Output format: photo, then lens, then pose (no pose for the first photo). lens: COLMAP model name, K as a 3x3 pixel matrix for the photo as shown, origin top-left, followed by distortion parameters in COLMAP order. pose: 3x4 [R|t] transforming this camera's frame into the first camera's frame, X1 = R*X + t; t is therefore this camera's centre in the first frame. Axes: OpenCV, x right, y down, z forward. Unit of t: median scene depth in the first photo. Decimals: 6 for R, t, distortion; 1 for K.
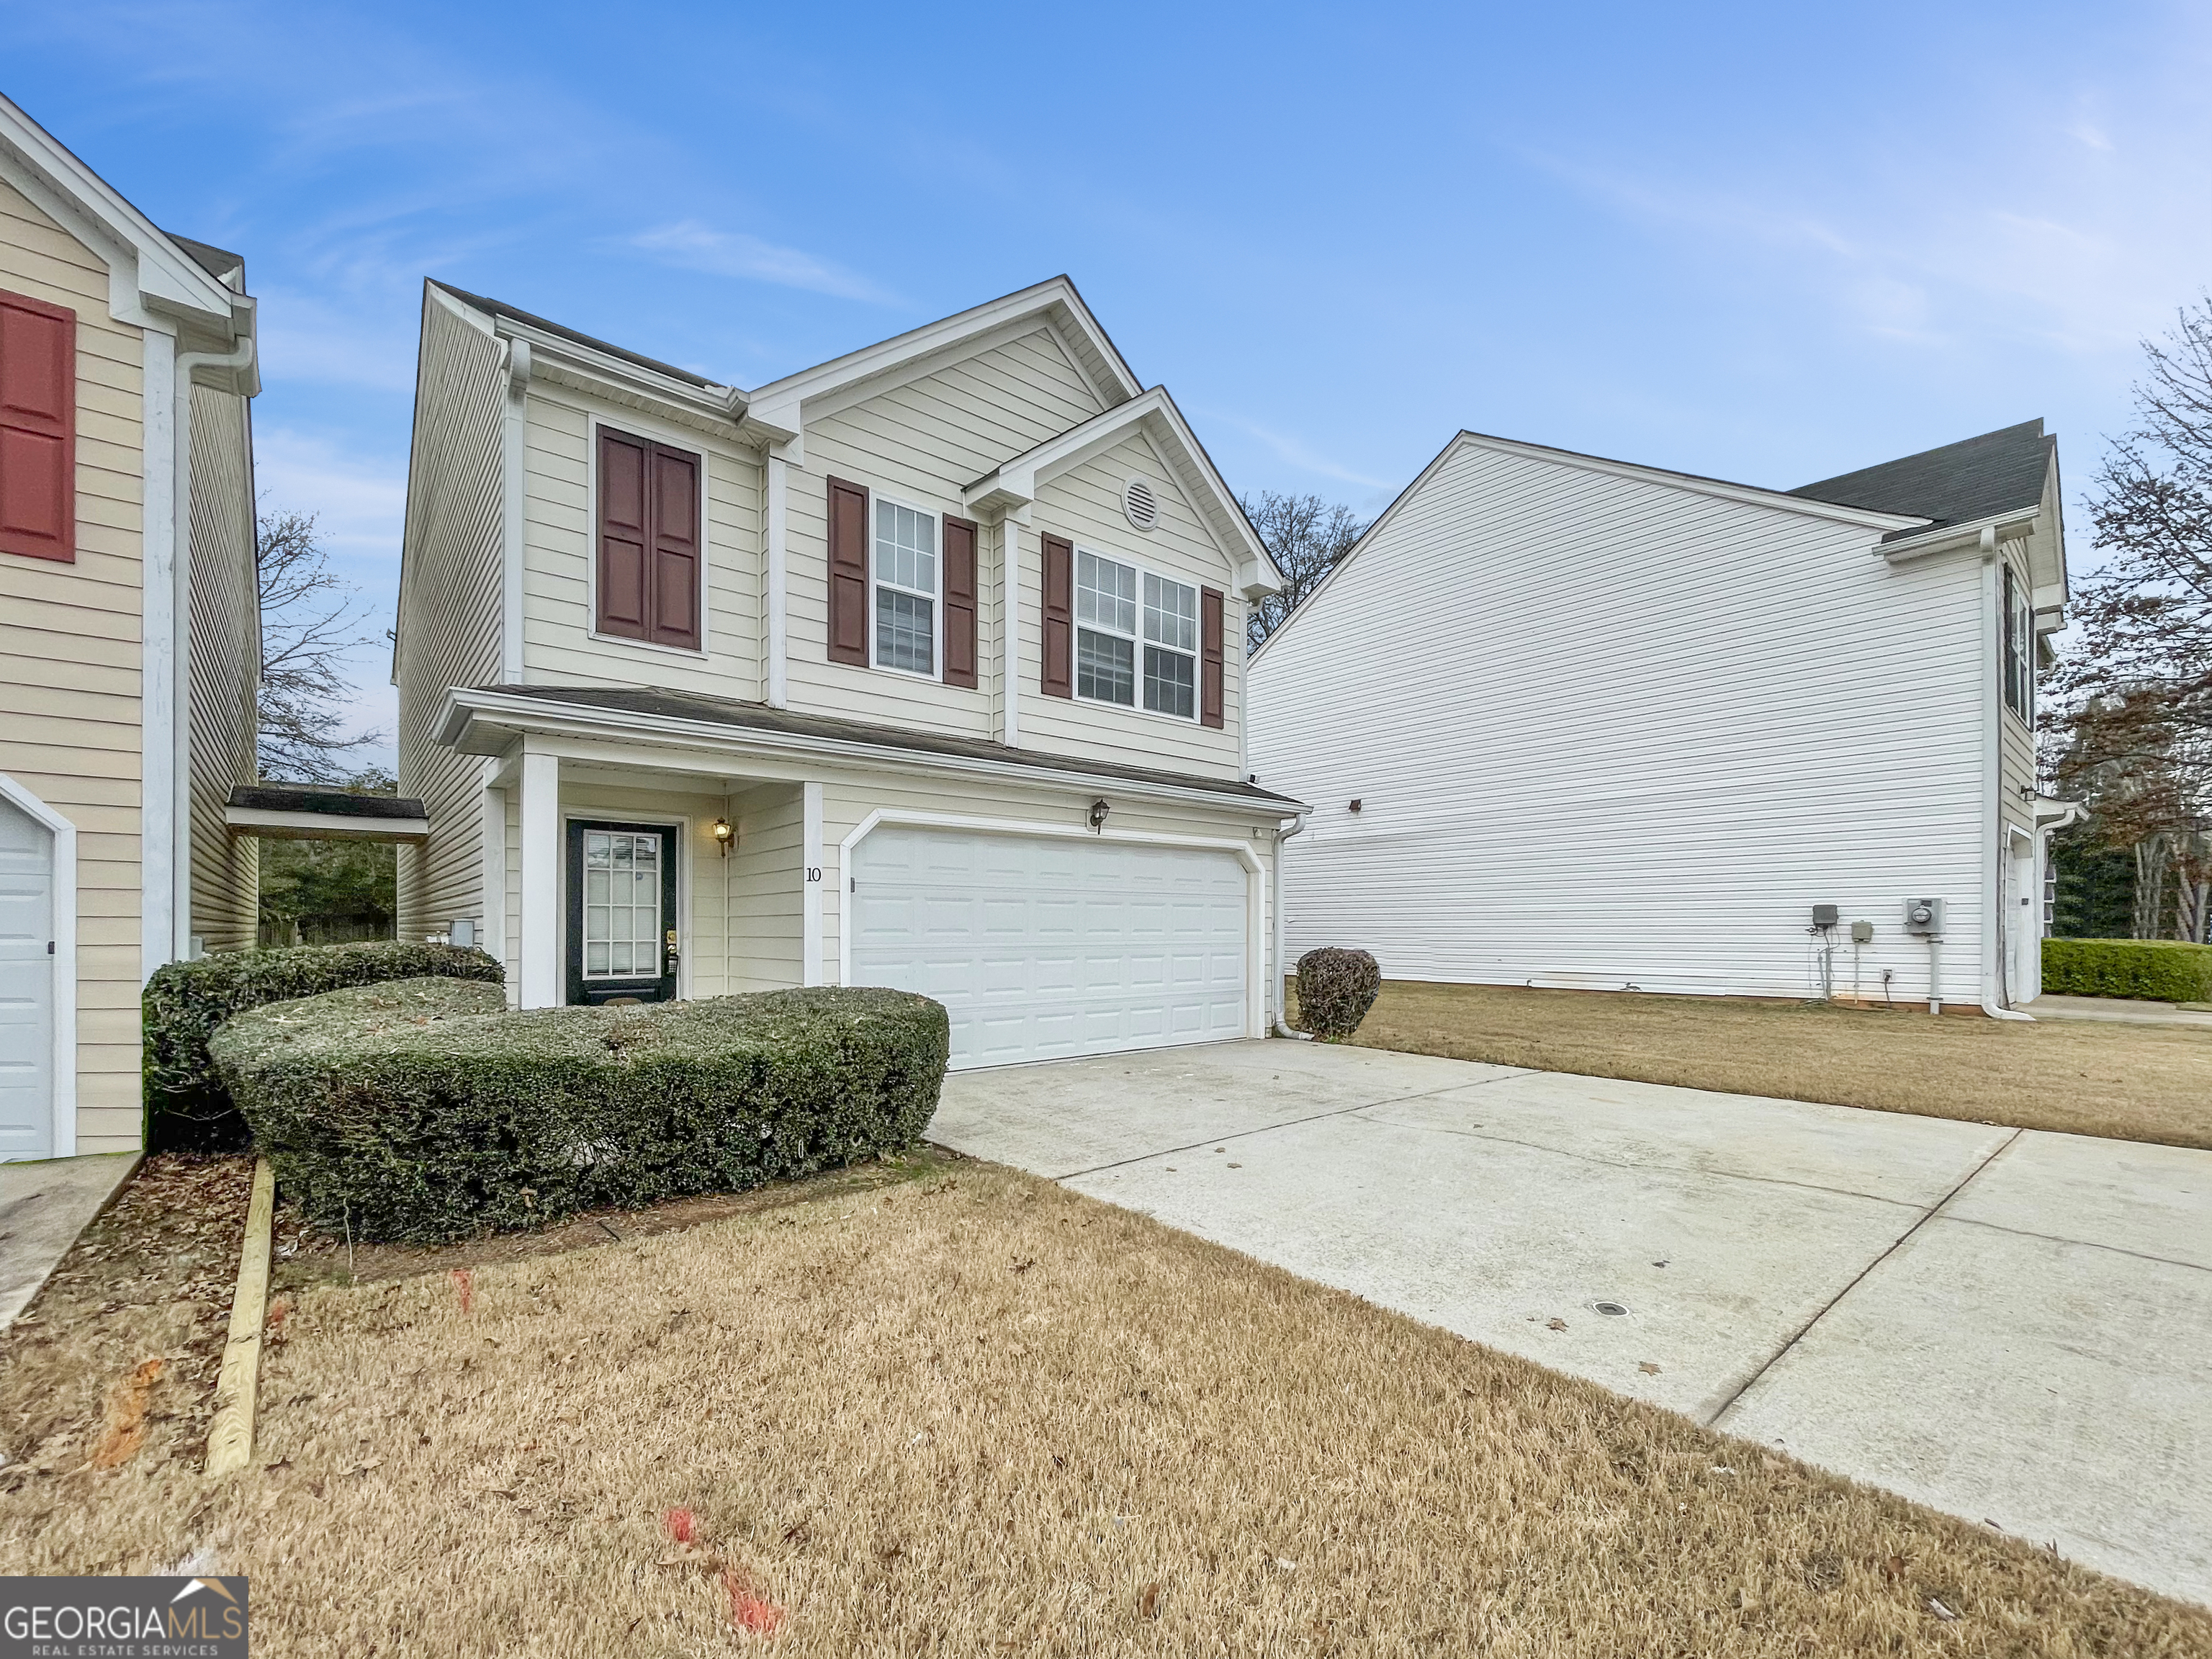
lens RADIAL K [[932.4, 0, 1122.0], [0, 932.4, 927.0], [0, 0, 1]] dist [-0.003206, 0.000409]
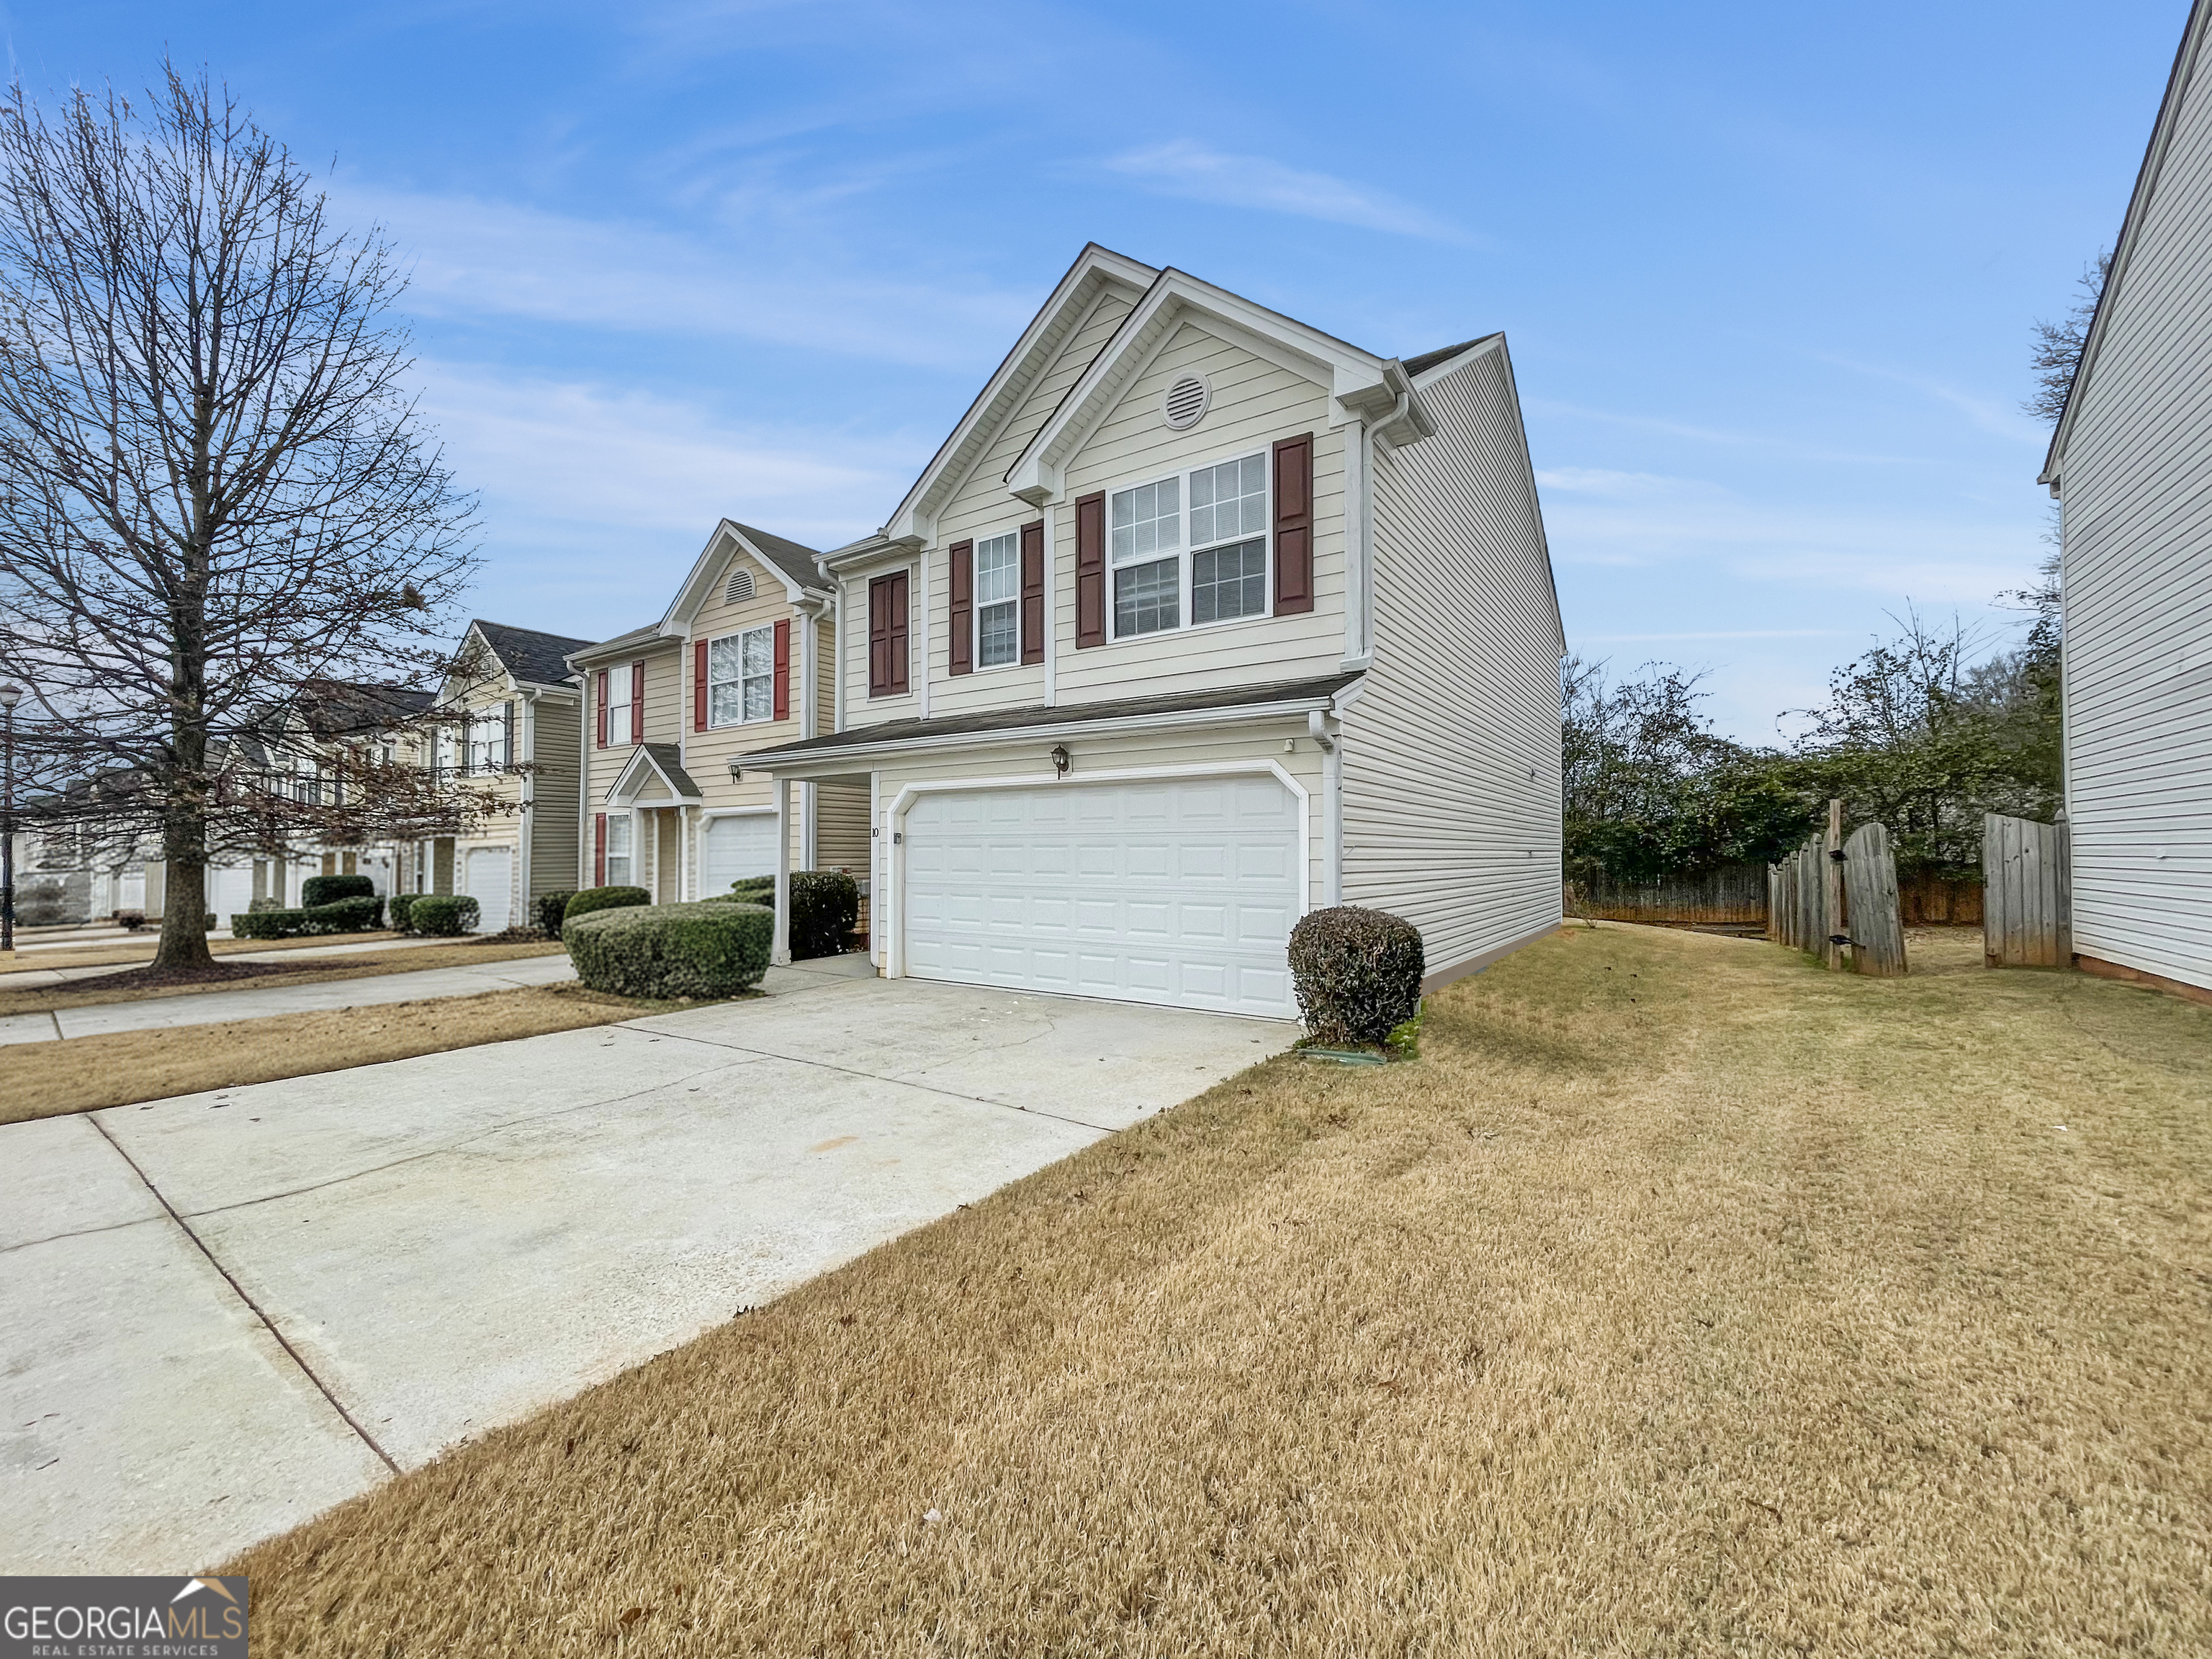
lens RADIAL K [[896.1, 0, 1107.5], [0, 896.1, 834.6], [0, 0, 1]] dist [-0.002682, -0.000522]
pose [[0.255249, -0.018839, -0.966692, 0.954063], [0.002202, 0.999819, -0.018903, -0.020208], [0.966873, 0.002697, 0.255245, 0.811812]]
